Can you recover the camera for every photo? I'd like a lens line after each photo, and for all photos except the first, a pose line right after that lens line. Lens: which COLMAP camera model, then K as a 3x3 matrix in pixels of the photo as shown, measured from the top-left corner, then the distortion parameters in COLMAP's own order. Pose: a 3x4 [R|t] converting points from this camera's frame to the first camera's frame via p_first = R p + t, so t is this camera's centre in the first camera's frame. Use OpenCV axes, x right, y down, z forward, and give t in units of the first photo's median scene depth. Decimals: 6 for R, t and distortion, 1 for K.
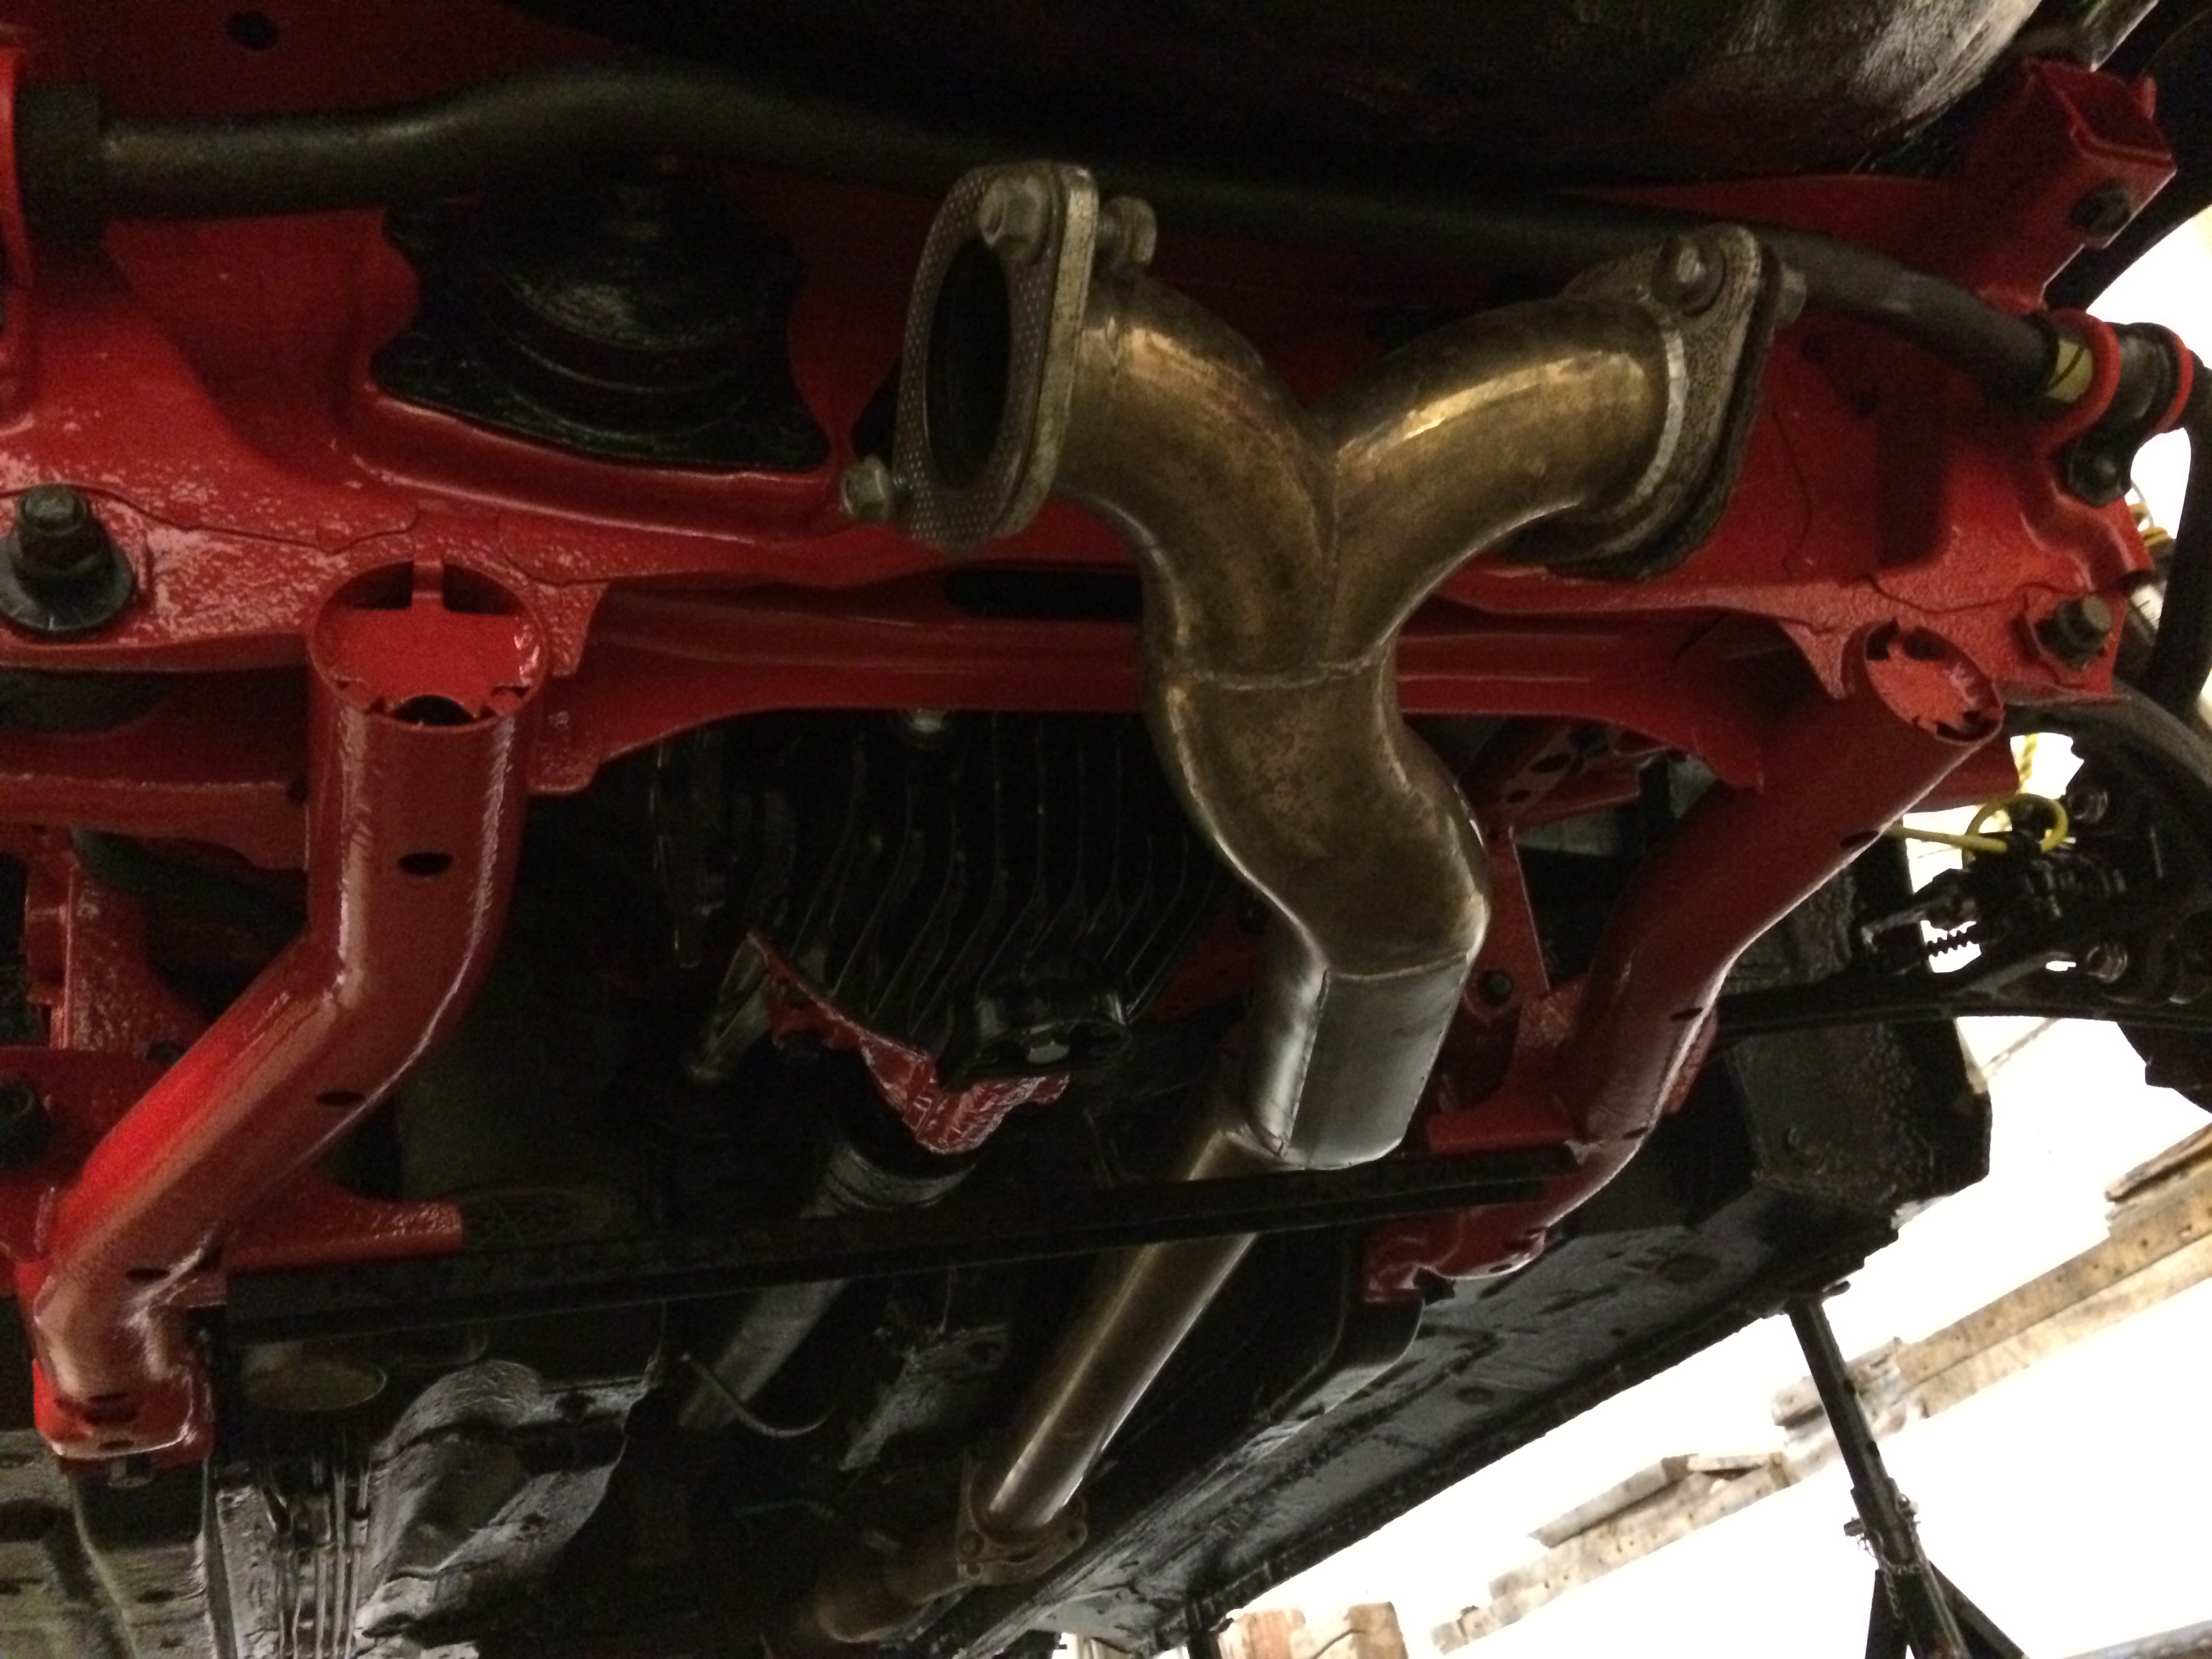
lens RADIAL K [[1893.6, 0, 1106.0], [0, 1893.6, 829.5], [0, 0, 1]] dist [0.082691, -0.109701]
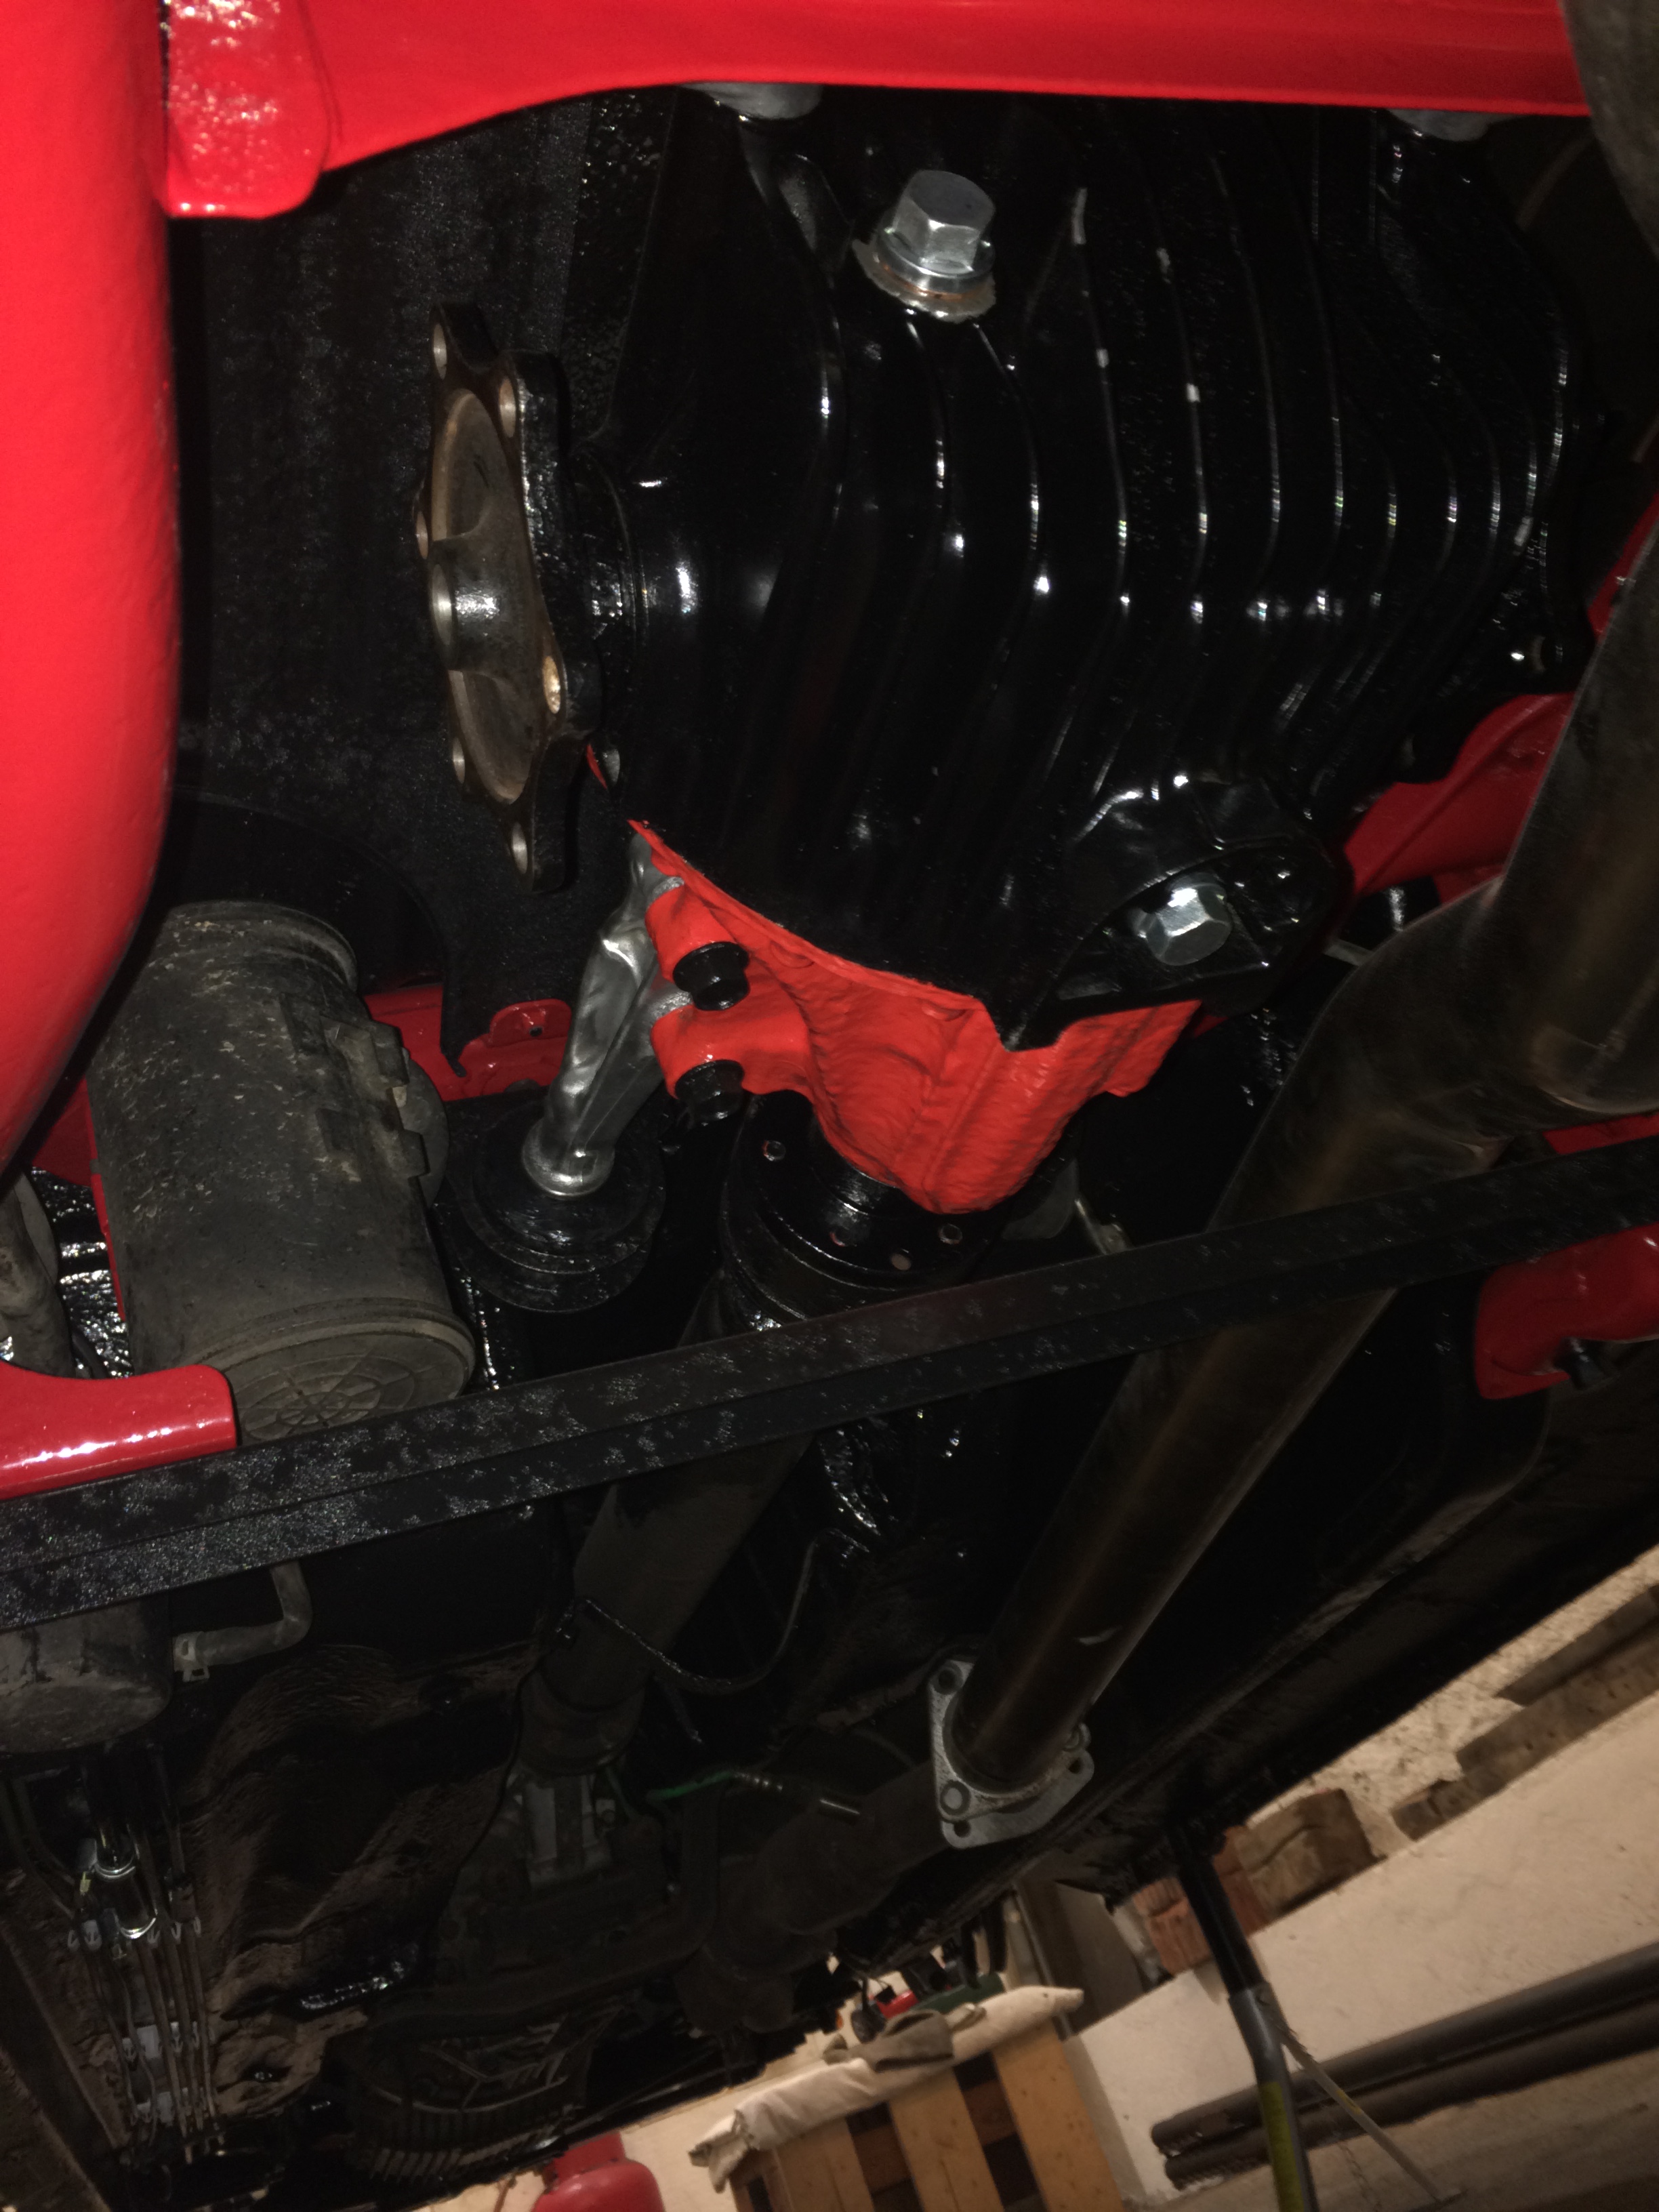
lens RADIAL K [[1915.6, 0, 829.5], [0, 1915.6, 1106.0], [0, 0, 1]] dist [0.057450, -0.063229]
pose [[0.988317, -0.151467, -0.016947, -0.071790], [0.151779, 0.988233, 0.018920, 0.073457], [0.013882, -0.021271, 0.999677, 0.225726]]
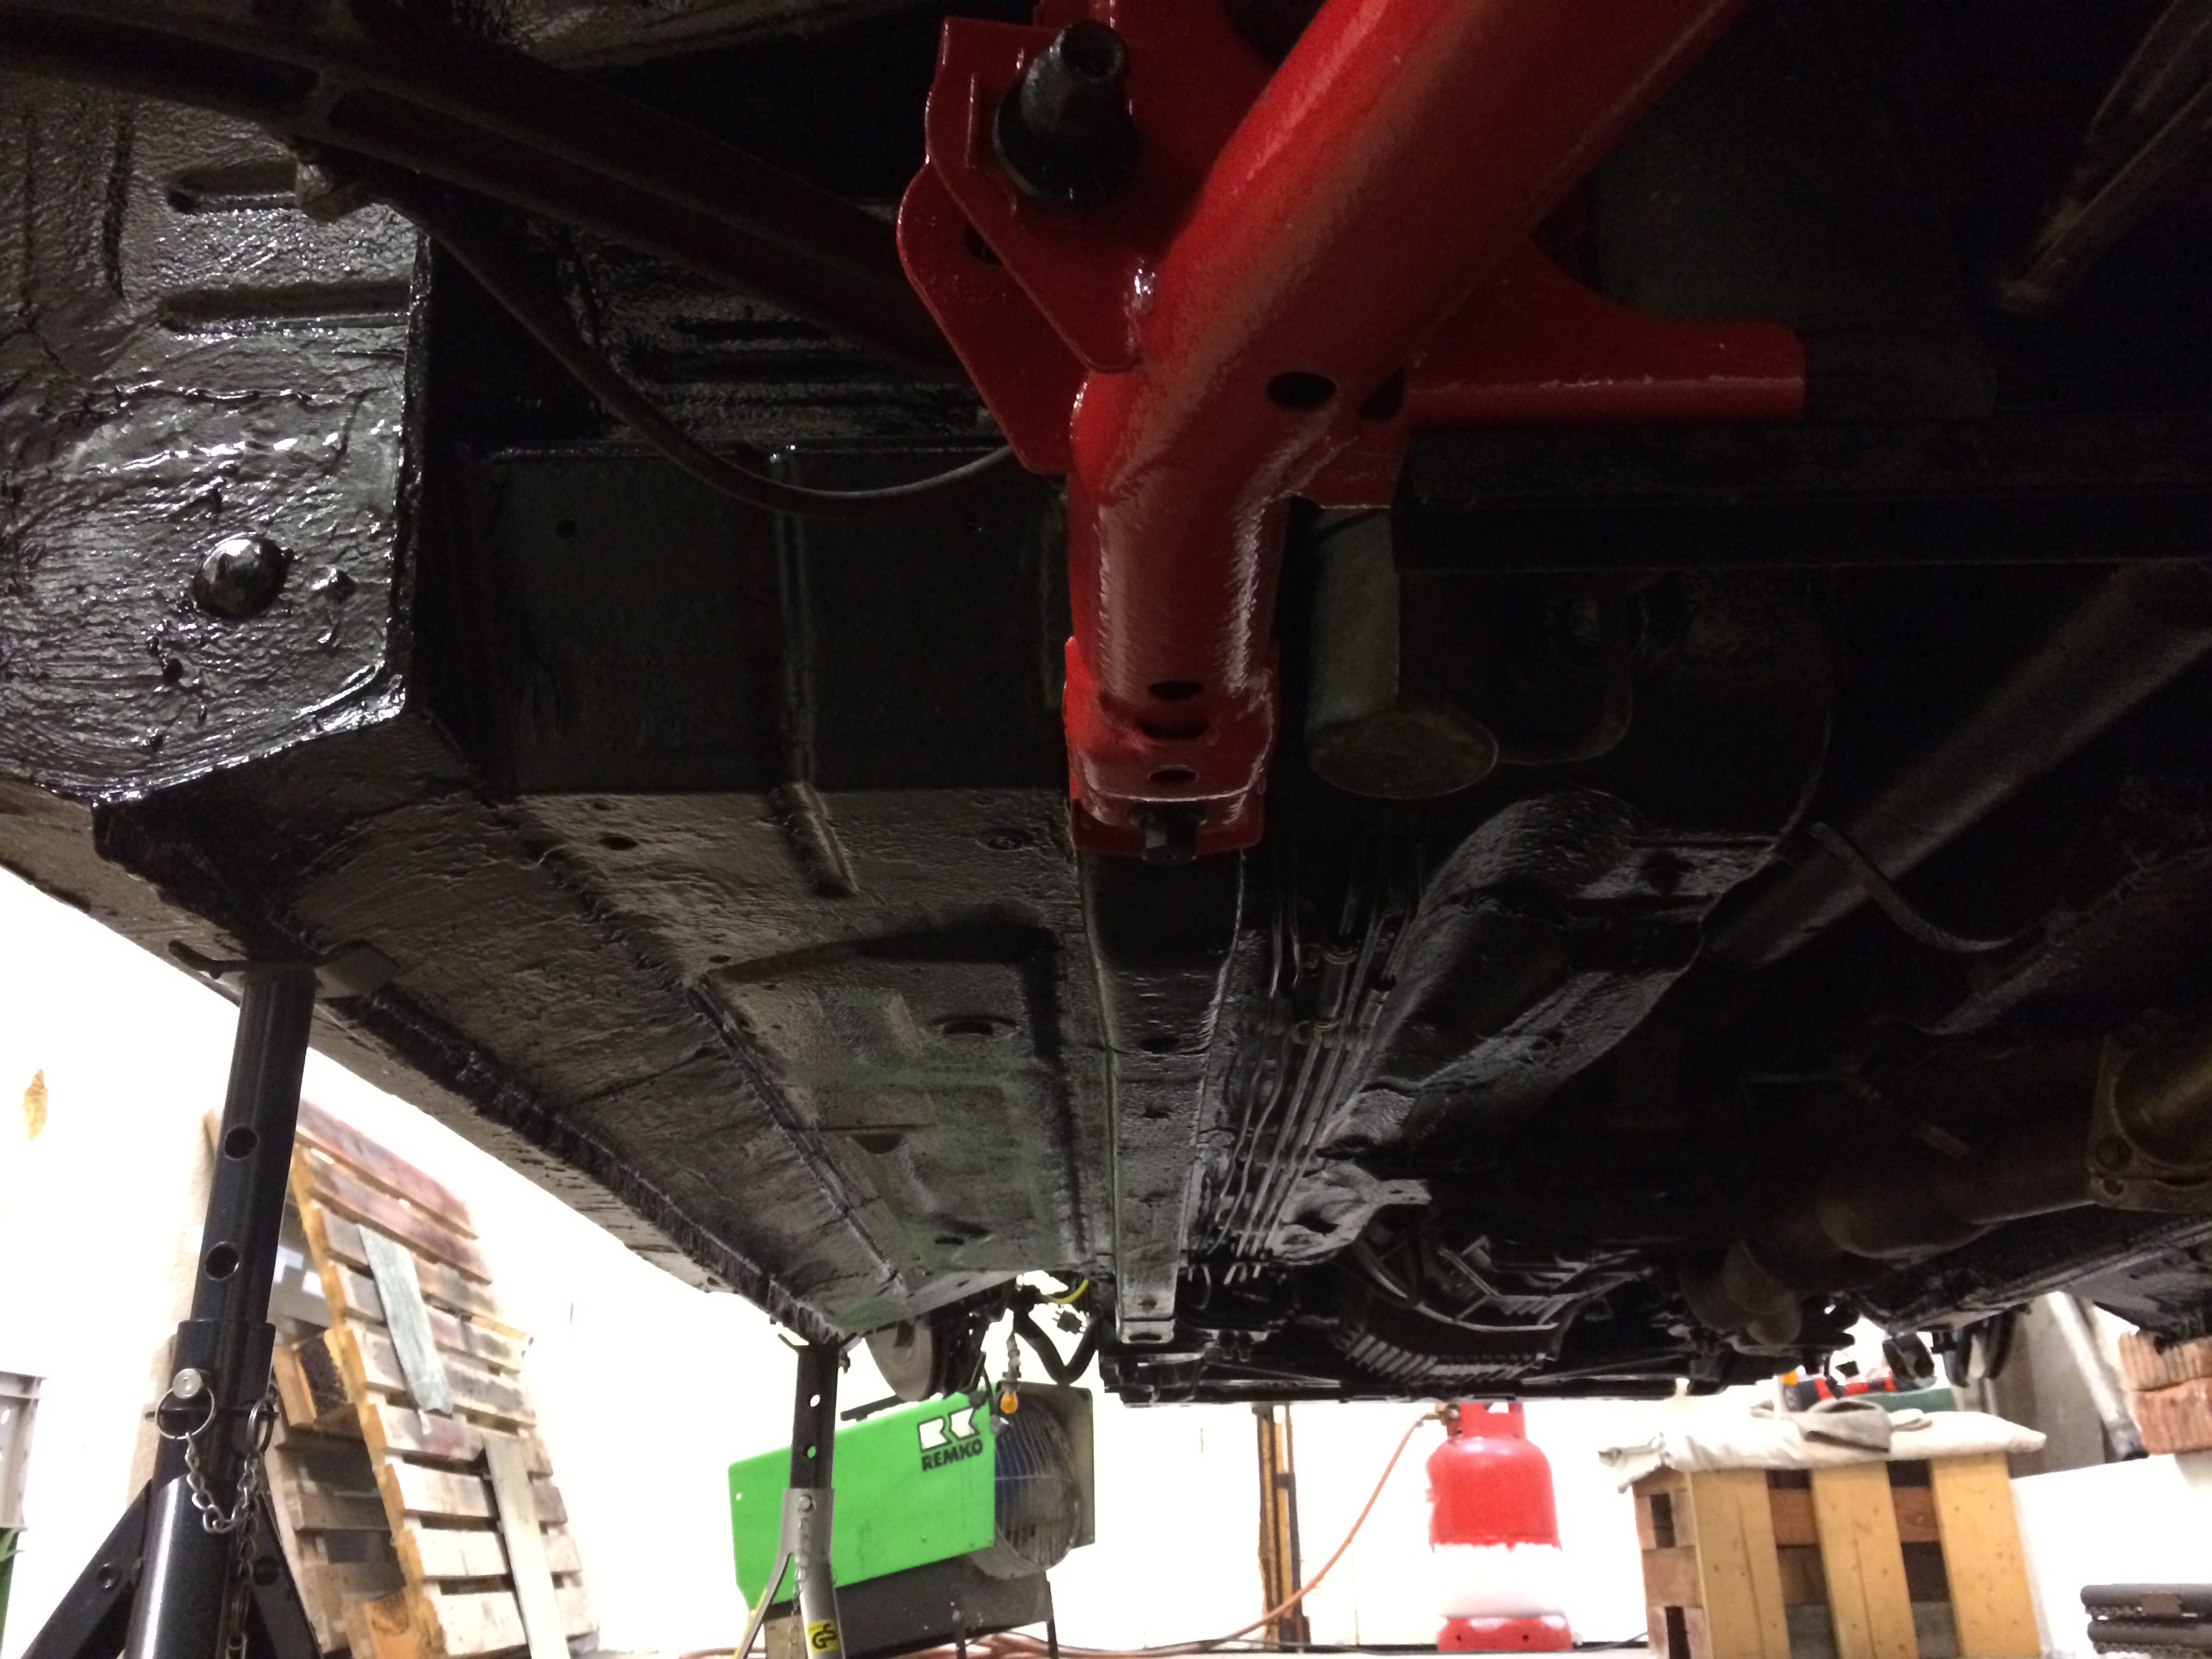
lens RADIAL K [[1893.6, 0, 1106.0], [0, 1893.6, 829.5], [0, 0, 1]] dist [0.082691, -0.109701]
pose [[0.919221, 0.066212, -0.388135, -0.163310], [0.005476, 0.983515, 0.180746, 0.129150], [0.393704, -0.168271, 0.903705, 0.226402]]
